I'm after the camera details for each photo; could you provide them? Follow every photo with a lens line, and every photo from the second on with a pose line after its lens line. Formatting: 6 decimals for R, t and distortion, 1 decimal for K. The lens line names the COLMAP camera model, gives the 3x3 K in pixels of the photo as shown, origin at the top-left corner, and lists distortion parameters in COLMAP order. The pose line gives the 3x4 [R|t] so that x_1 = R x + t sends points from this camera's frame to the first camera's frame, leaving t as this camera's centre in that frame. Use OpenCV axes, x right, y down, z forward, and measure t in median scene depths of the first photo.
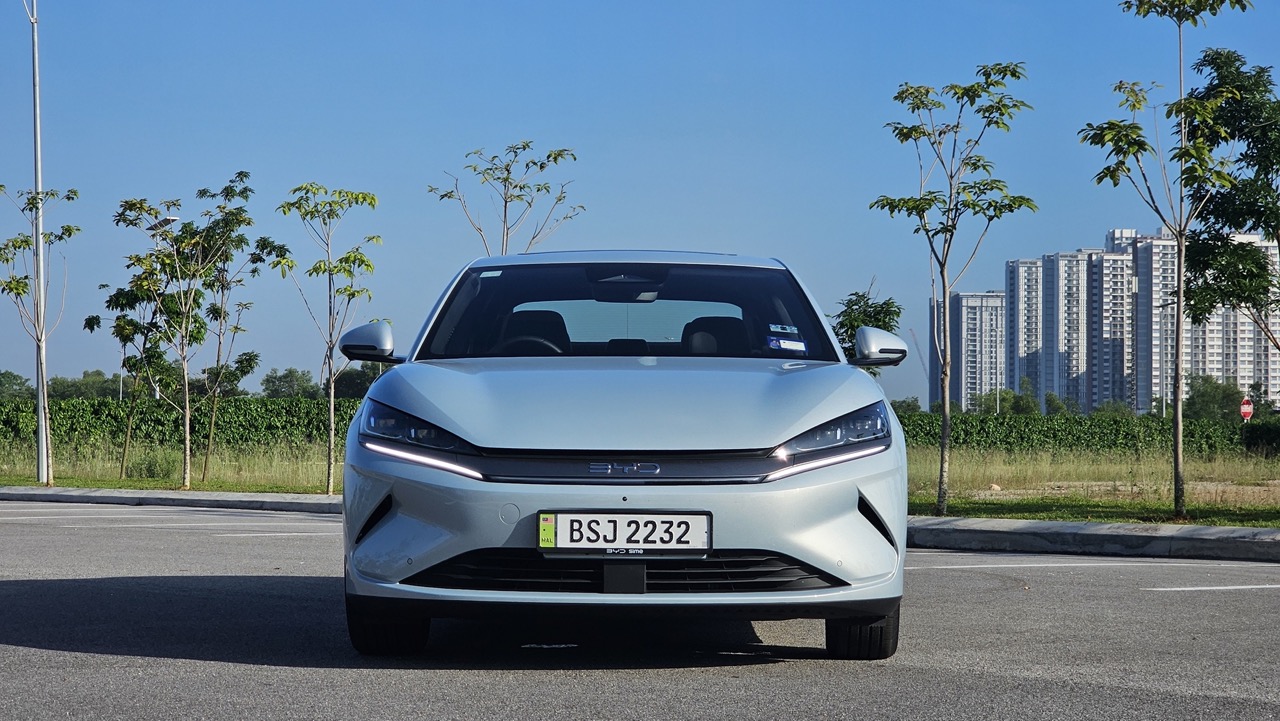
lens RADIAL K [[2522.8, 0, 640.0], [0, 2522.8, 360.5], [0, 0, 1]] dist [-0.279264, 3.410031]
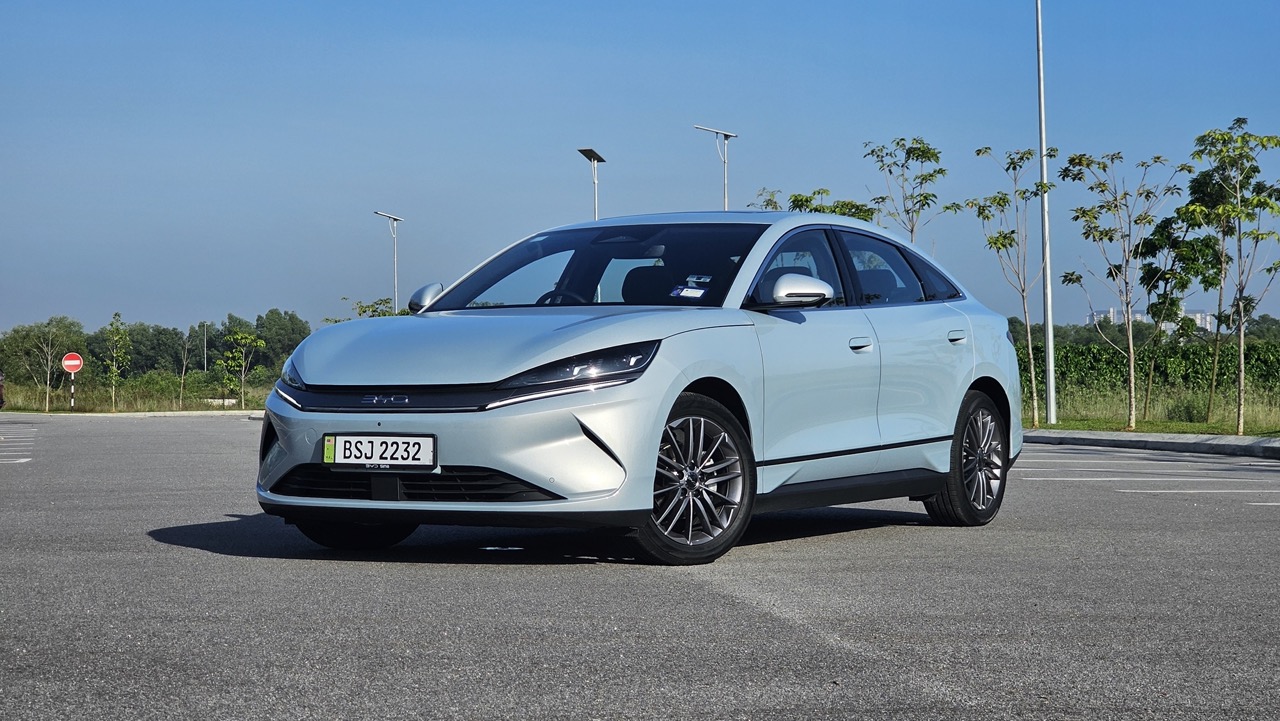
lens RADIAL K [[2522.8, 0, 640.0], [0, 2522.8, 360.5], [0, 0, 1]] dist [-0.279264, 3.410031]
pose [[0.859168, -0.014230, -0.511496, 0.736250], [0.025210, 0.999576, 0.014538, 0.008789], [0.511072, -0.025385, 0.859163, 0.001093]]
